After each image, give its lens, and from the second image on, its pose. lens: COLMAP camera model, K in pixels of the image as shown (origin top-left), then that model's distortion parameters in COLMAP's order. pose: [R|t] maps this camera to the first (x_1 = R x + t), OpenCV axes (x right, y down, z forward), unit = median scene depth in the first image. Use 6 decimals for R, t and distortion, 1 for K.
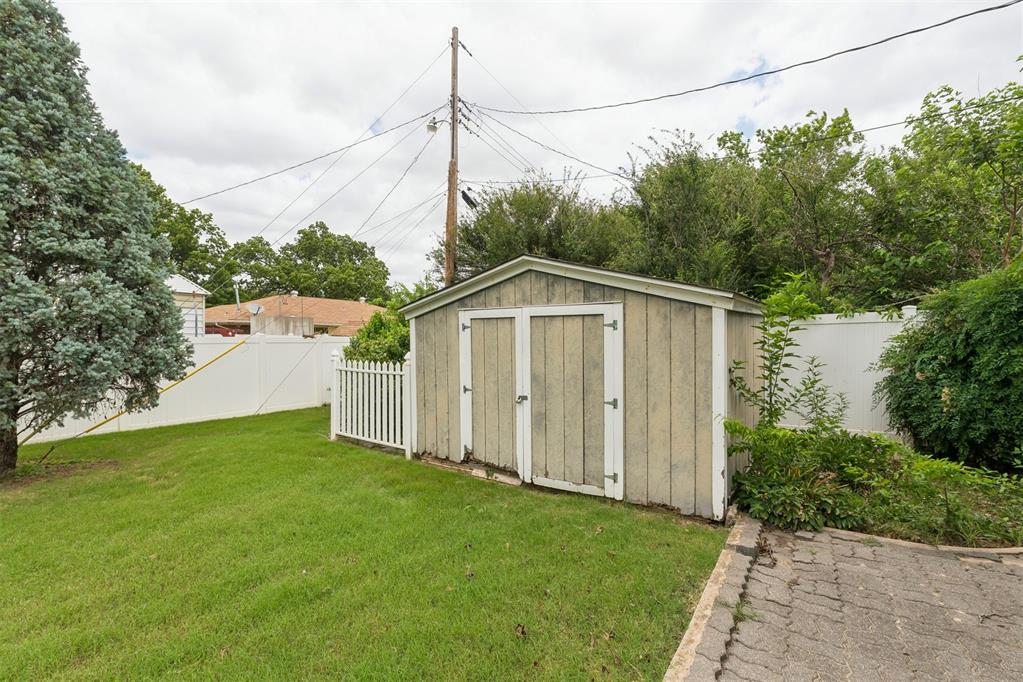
lens RADIAL K [[431.4, 0, 509.9], [0, 431.4, 340.4], [0, 0, 1]] dist [-0.002962, -0.001004]
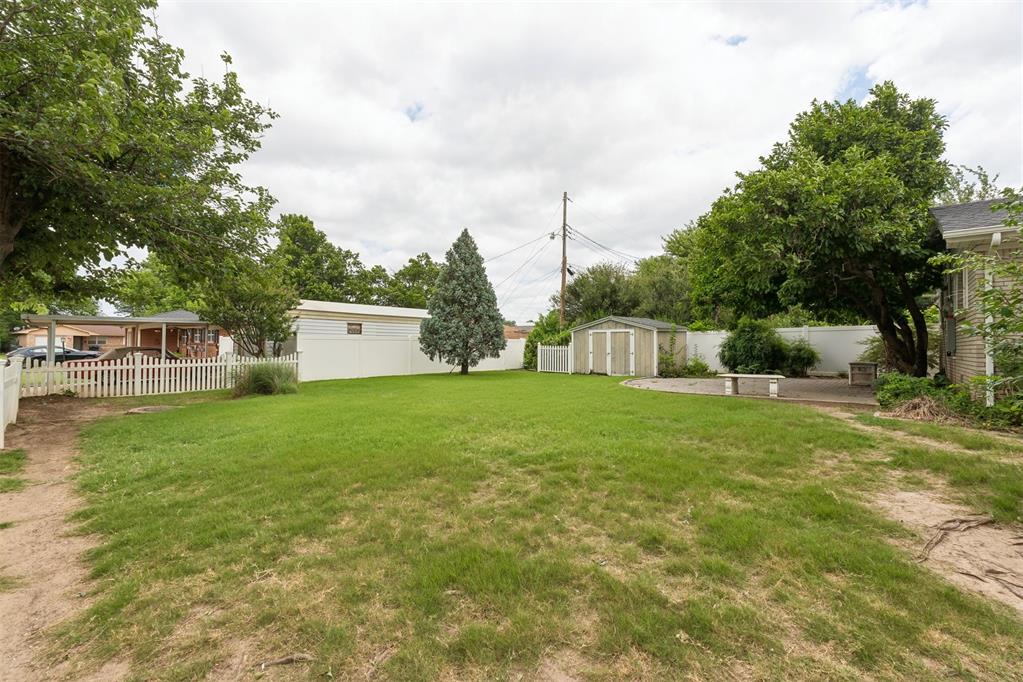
lens RADIAL K [[431.4, 0, 511.5], [0, 431.4, 345.2], [0, 0, 1]] dist [-0.002962, -0.001004]
pose [[0.994206, 0.001938, -0.107472, -0.160244], [-0.002313, 0.999992, -0.003361, 0.029408], [0.107465, 0.003590, 0.994202, -1.113158]]
